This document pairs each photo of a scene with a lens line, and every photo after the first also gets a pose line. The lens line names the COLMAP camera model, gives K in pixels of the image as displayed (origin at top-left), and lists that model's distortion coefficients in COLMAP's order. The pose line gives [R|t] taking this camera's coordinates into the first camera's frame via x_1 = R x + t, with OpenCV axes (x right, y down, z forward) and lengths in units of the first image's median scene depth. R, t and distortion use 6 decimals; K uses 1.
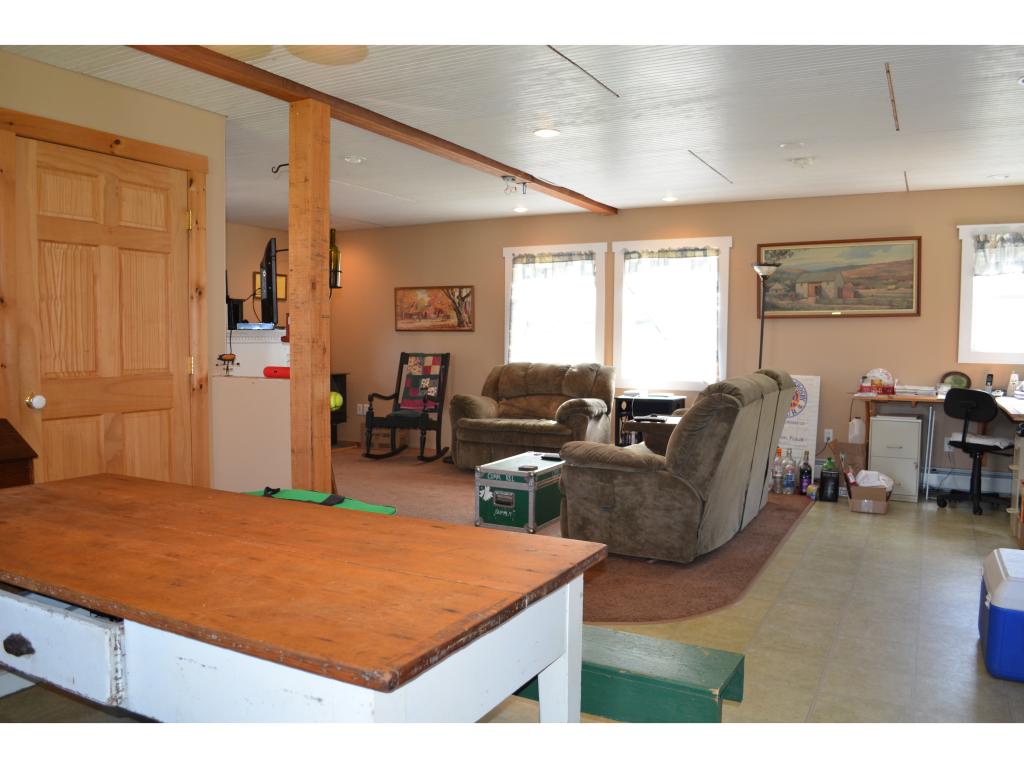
lens RADIAL K [[804.8, 0, 515.4], [0, 804.8, 384.5], [0, 0, 1]] dist [-0.078178, 0.006962]
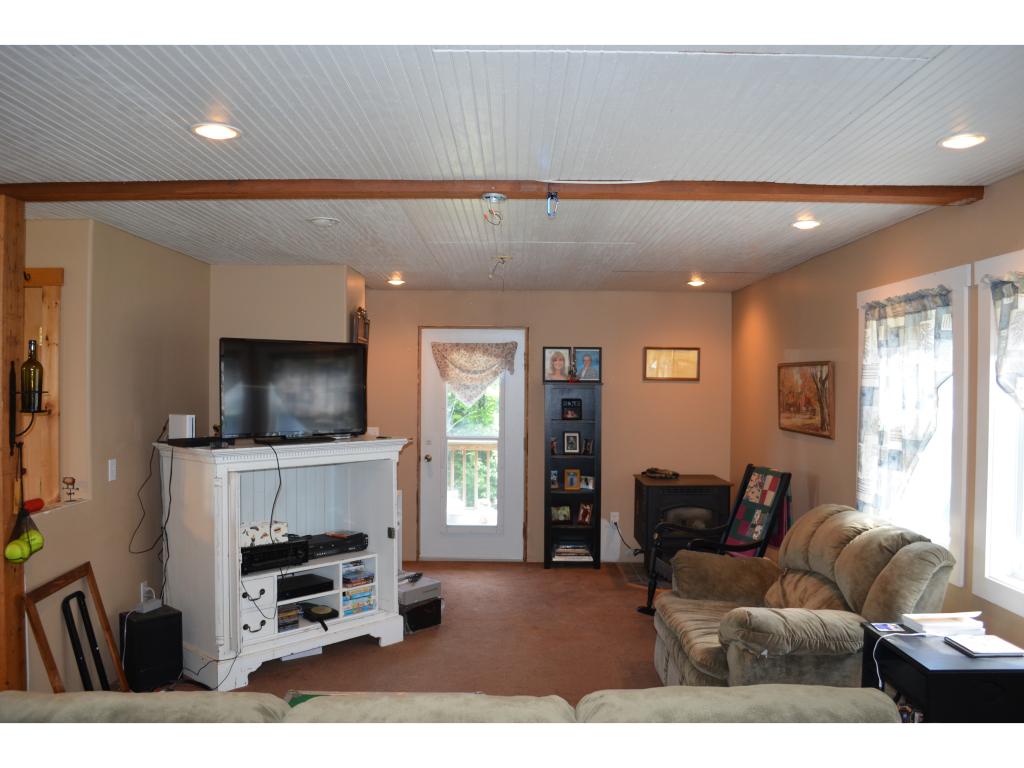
lens RADIAL K [[804.8, 0, 512.1], [0, 804.8, 387.7], [0, 0, 1]] dist [-0.078178, 0.006962]
pose [[0.463209, 0.005209, -0.886234, 0.377444], [-0.056797, 0.998102, -0.023820, -0.082538], [0.884427, 0.061369, 0.462626, 0.569345]]
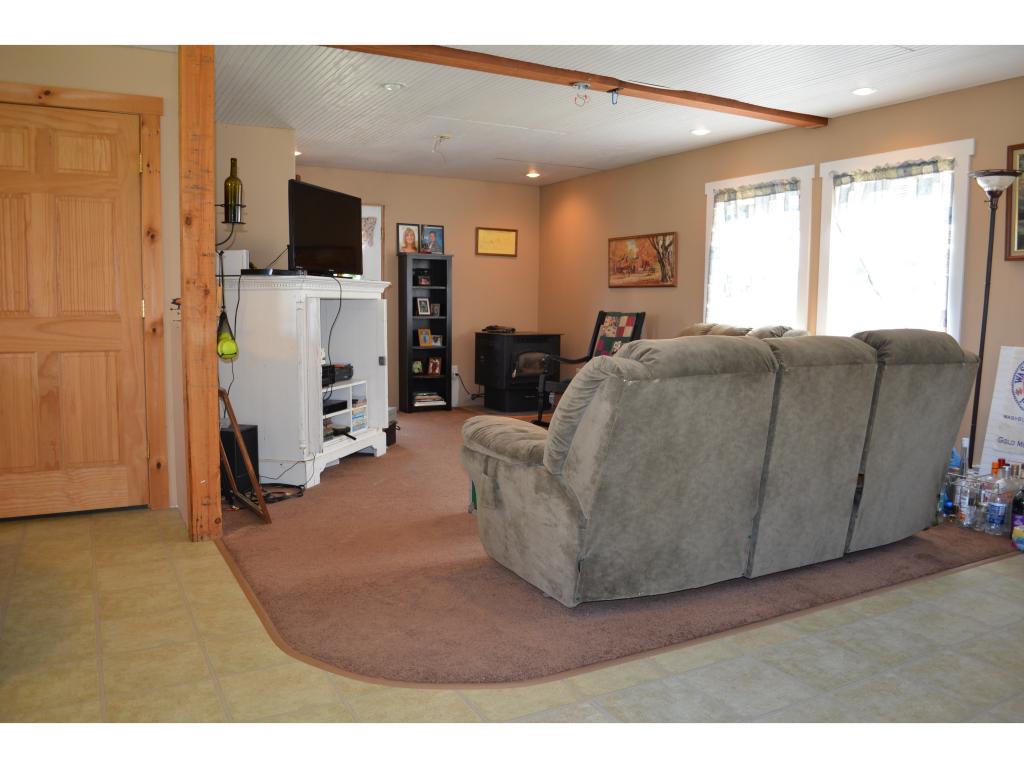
lens RADIAL K [[804.8, 0, 513.0], [0, 804.8, 381.8], [0, 0, 1]] dist [-0.078178, 0.006962]
pose [[0.836377, 0.056467, -0.545238, 0.288331], [-0.039157, 0.998294, 0.043320, 0.003498], [0.546754, -0.014882, 0.837161, 0.223743]]
